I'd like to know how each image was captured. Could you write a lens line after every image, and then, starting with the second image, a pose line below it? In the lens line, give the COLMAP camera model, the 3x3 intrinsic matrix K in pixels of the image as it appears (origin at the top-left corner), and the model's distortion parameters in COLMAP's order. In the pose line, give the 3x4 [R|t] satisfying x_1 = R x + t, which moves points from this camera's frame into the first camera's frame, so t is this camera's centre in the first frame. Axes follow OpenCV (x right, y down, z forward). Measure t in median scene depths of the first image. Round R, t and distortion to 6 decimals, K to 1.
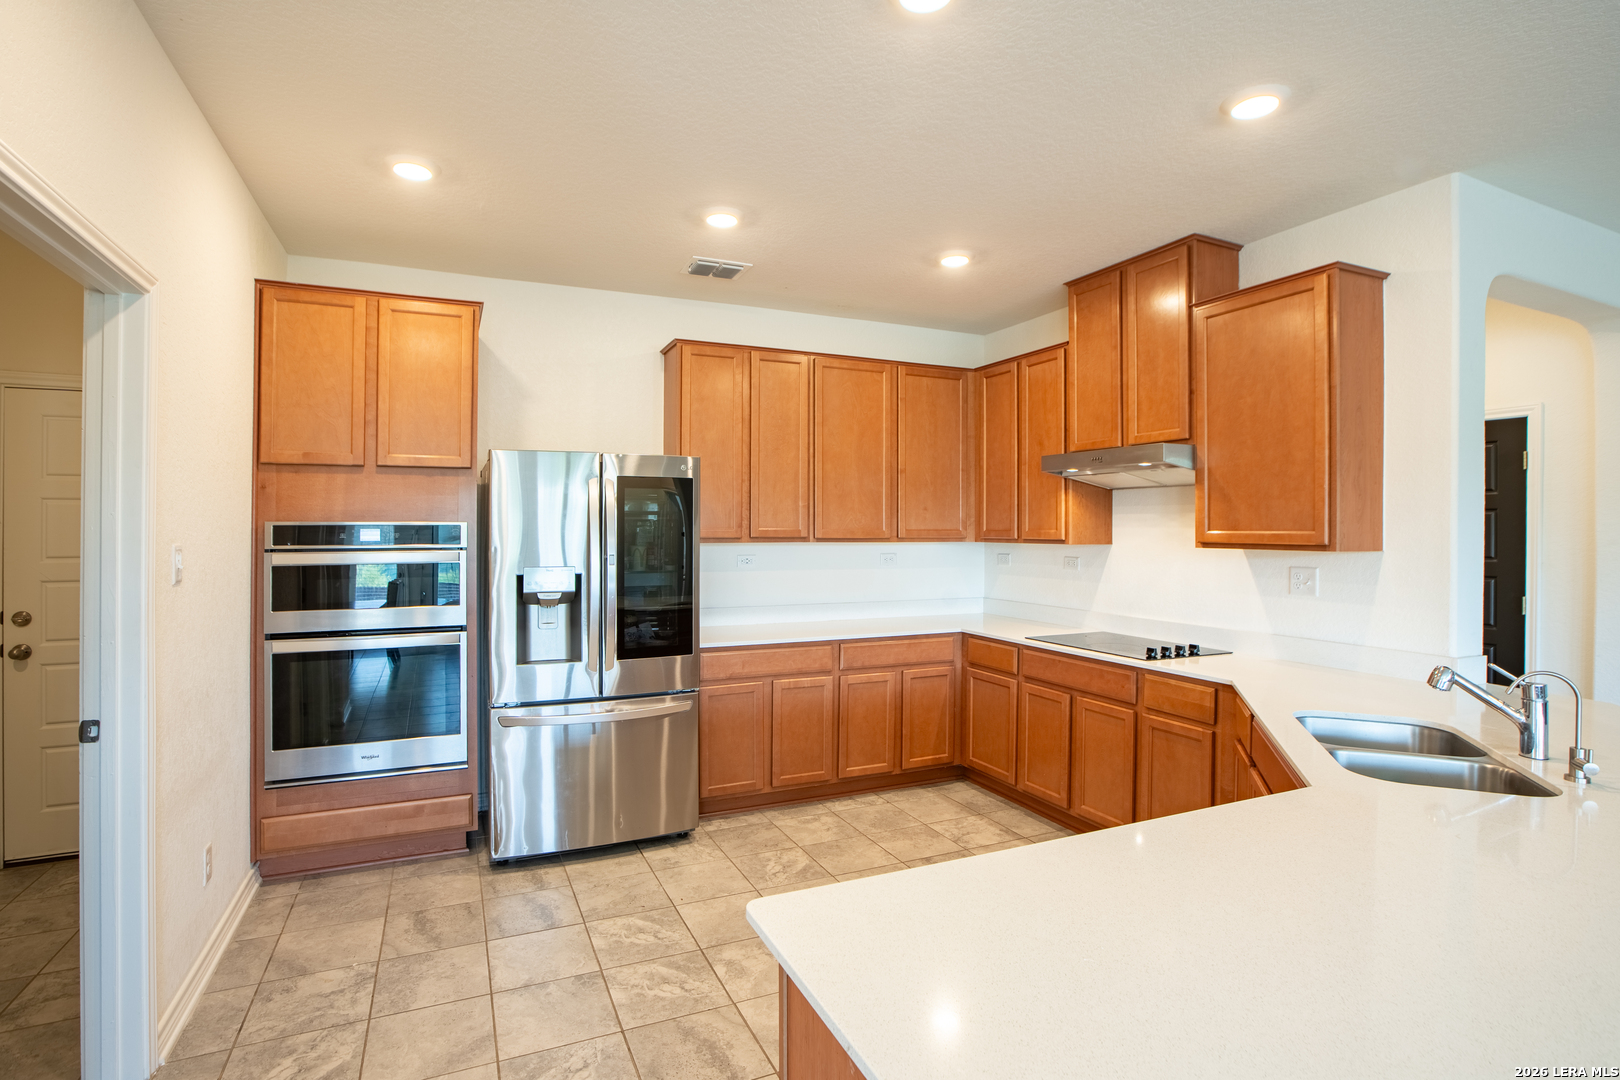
lens RADIAL K [[763.9, 0, 810.0], [0, 763.9, 540.0], [0, 0, 1]] dist [-0.002530, 0.000340]
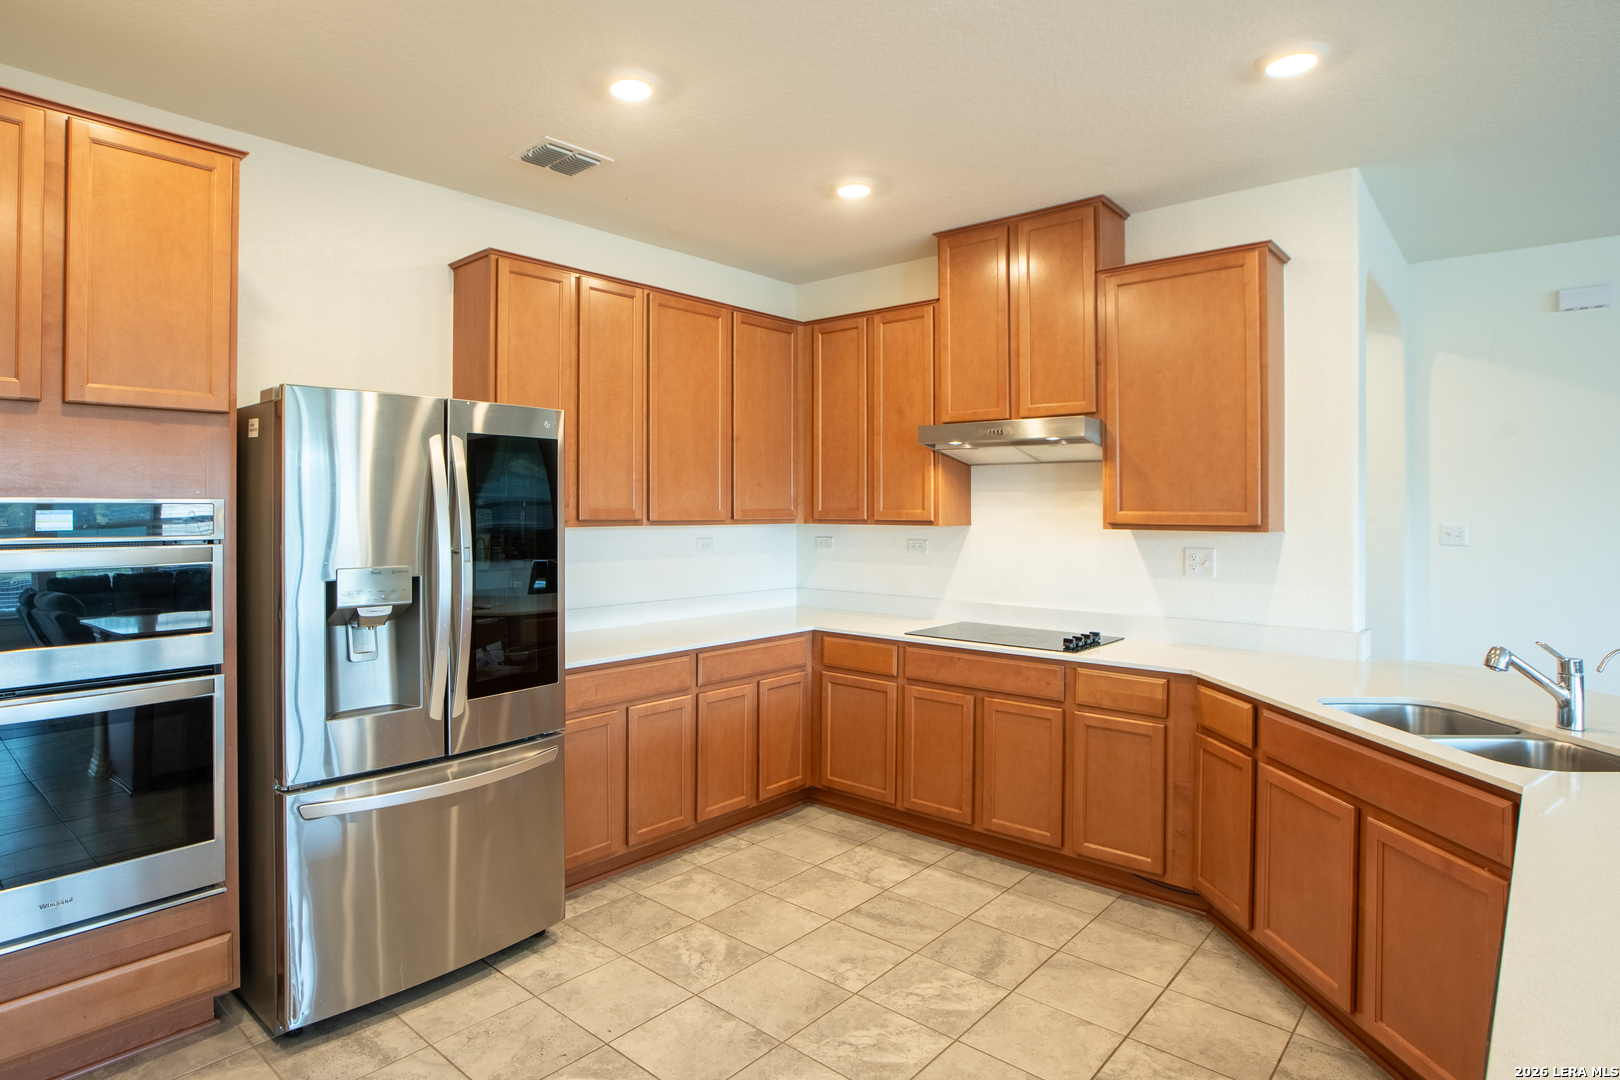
lens RADIAL K [[872.8, 0, 809.6], [0, 872.8, 515.4], [0, 0, 1]] dist [-0.018515, 0.017798]
pose [[0.930813, -0.003066, 0.365484, -0.203588], [0.005063, 0.999977, -0.004507, -0.003303], [-0.365461, 0.006046, 0.930807, 0.123960]]
